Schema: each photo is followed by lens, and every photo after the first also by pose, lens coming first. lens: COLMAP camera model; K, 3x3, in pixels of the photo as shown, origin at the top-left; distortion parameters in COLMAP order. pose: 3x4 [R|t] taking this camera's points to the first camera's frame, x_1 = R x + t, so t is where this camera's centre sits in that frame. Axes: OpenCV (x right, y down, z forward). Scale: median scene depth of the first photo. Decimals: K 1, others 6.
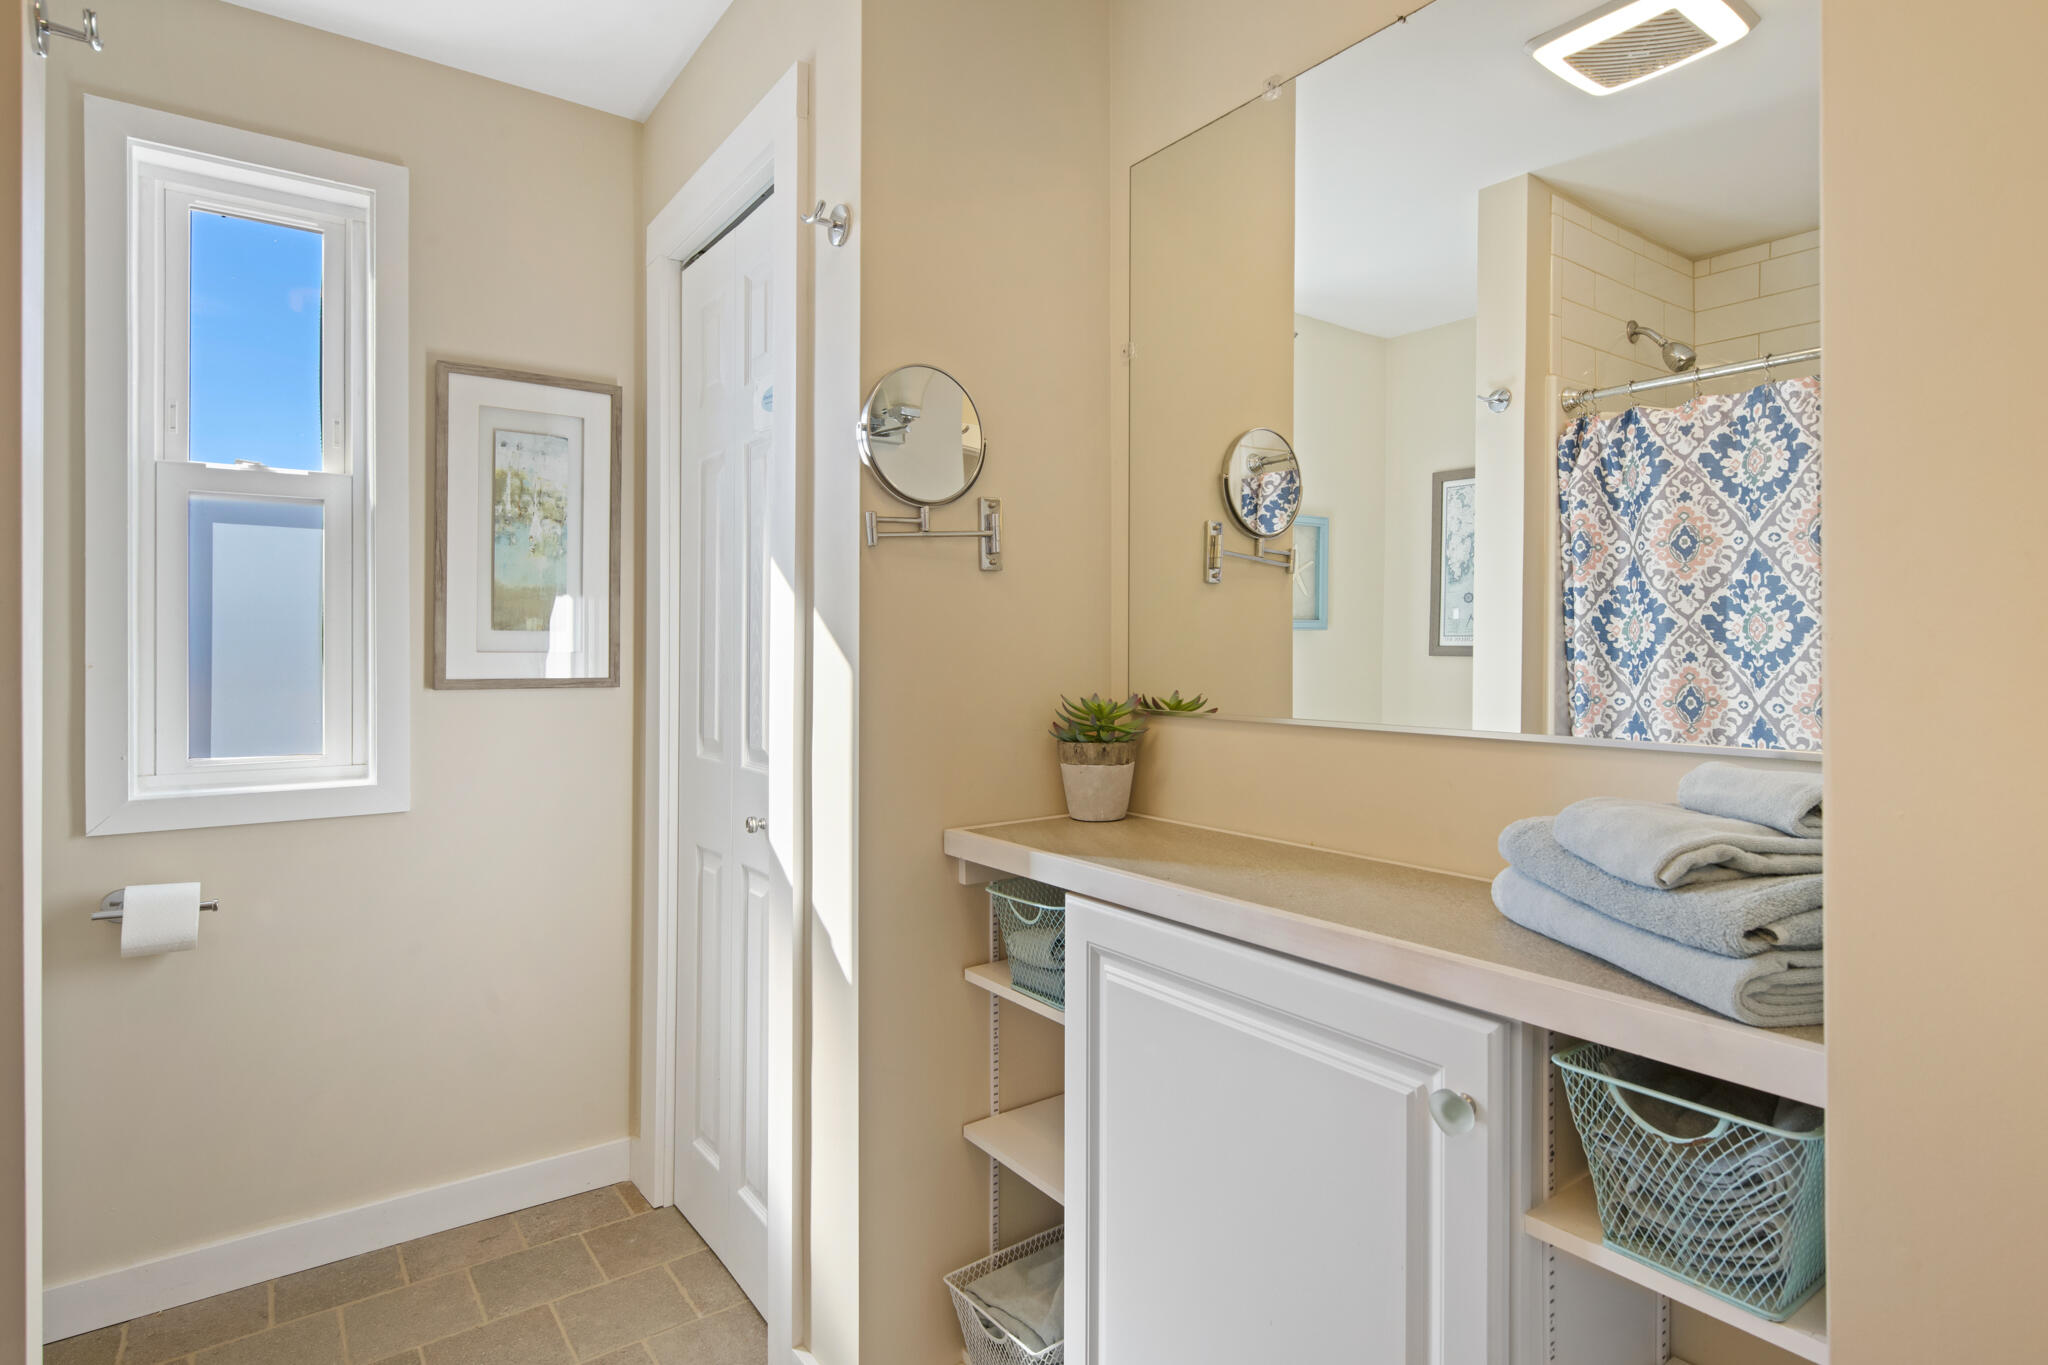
lens RADIAL K [[1049.6, 0, 1037.3], [0, 1049.6, 645.7], [0, 0, 1]] dist [-0.007240, -0.000704]
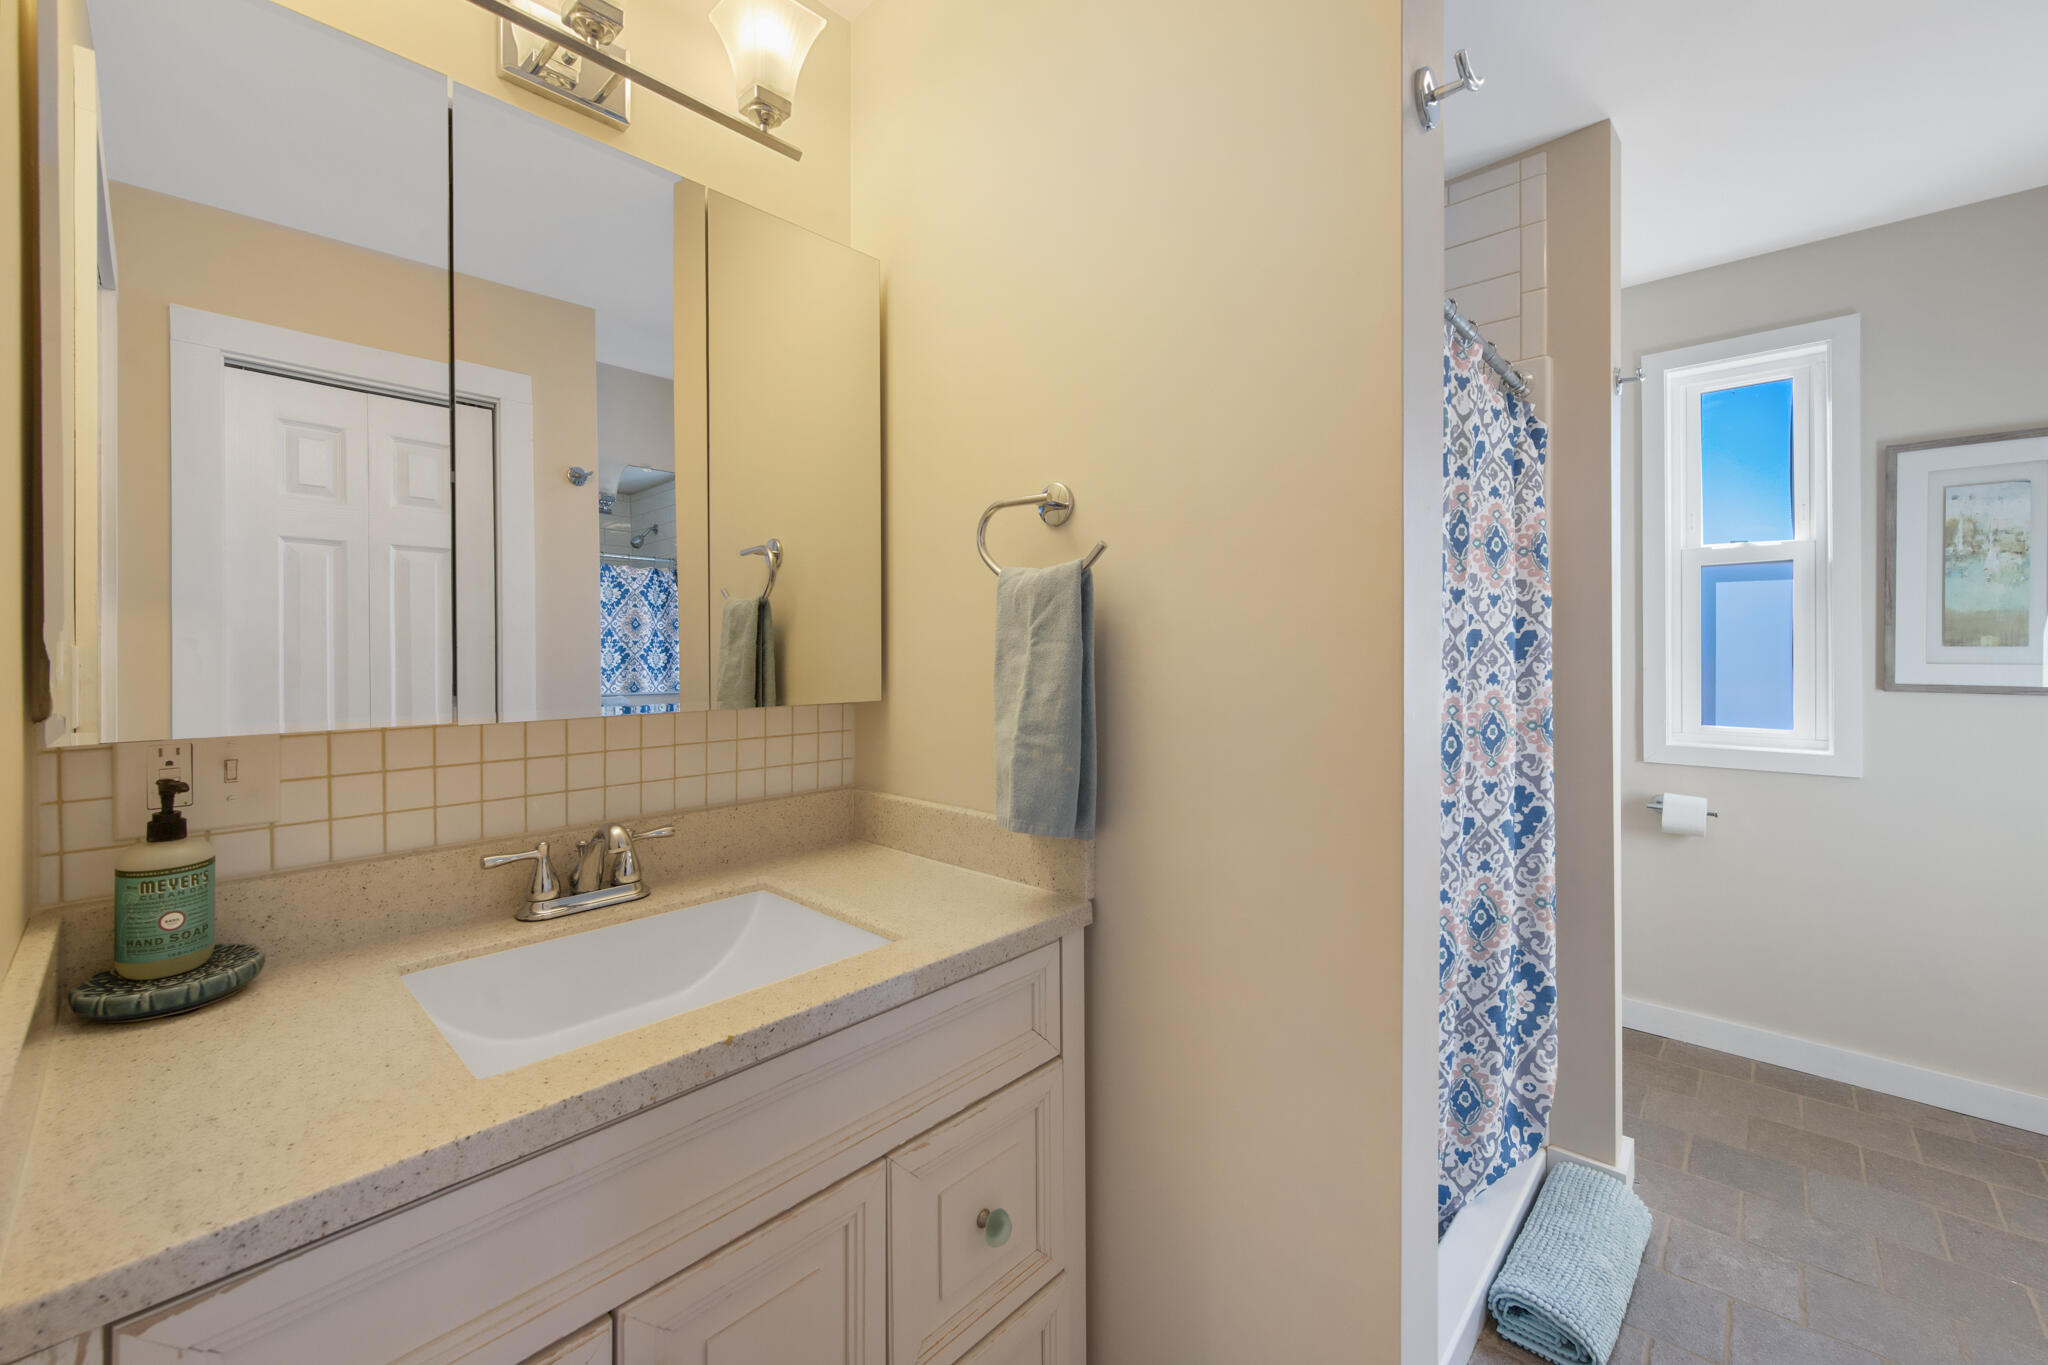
lens RADIAL K [[827.6, 0, 1036.0], [0, 827.6, 649.8], [0, 0, 1]] dist [0.009659, 0.000363]
pose [[0.190568, -0.002073, -0.981672, 0.273780], [0.001465, 0.999997, -0.001827, -0.010476], [0.981673, -0.001090, 0.190570, -0.279757]]
